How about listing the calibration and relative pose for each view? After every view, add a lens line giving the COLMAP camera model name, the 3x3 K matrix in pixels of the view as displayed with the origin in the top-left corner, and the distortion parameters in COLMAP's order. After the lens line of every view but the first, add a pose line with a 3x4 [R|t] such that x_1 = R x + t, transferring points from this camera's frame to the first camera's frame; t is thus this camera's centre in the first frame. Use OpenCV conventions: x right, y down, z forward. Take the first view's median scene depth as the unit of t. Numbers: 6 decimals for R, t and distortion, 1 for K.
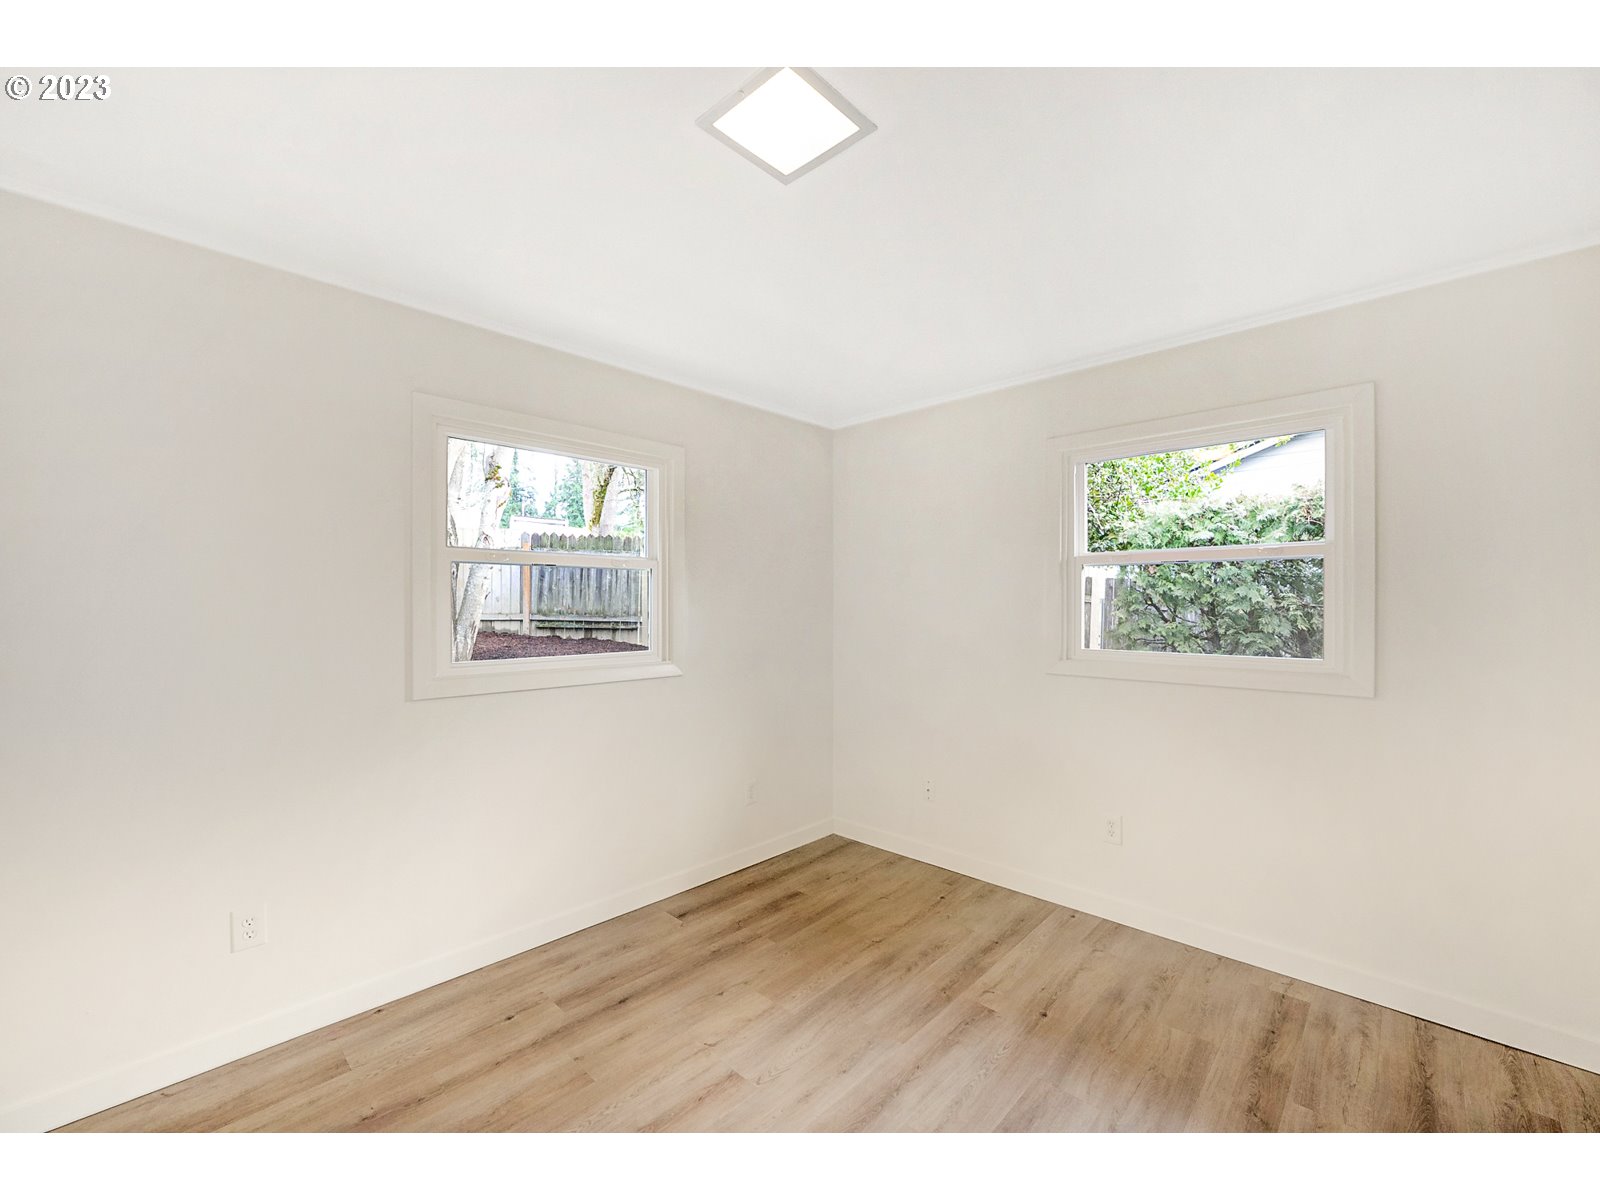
lens RADIAL K [[653.6, 0, 813.0], [0, 653.6, 600.5], [0, 0, 1]] dist [-0.000453, -0.000074]
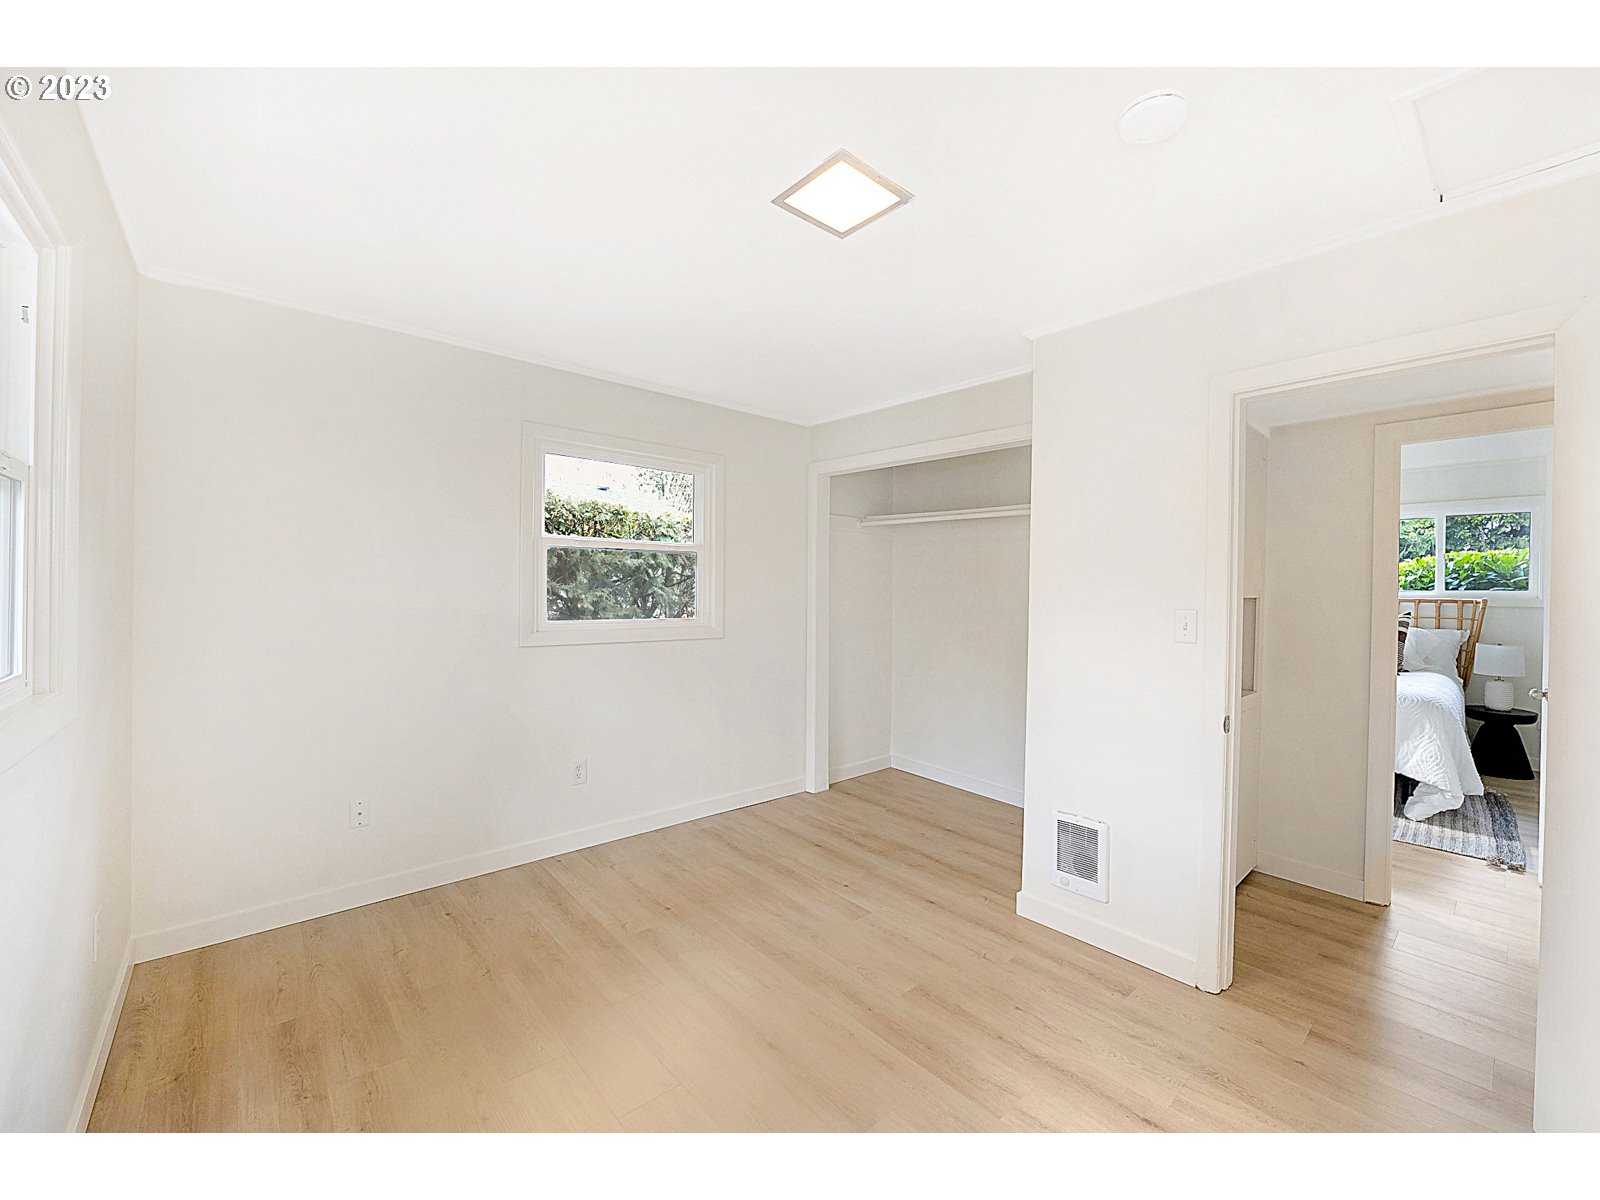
lens RADIAL K [[653.6, 0, 813.0], [0, 653.6, 600.5], [0, 0, 1]] dist [-0.000453, -0.000074]
pose [[0.098134, -0.017324, 0.995022, -0.707816], [-0.018734, 0.999639, 0.019252, 0.012007], [-0.994997, -0.020530, 0.097774, 0.506934]]
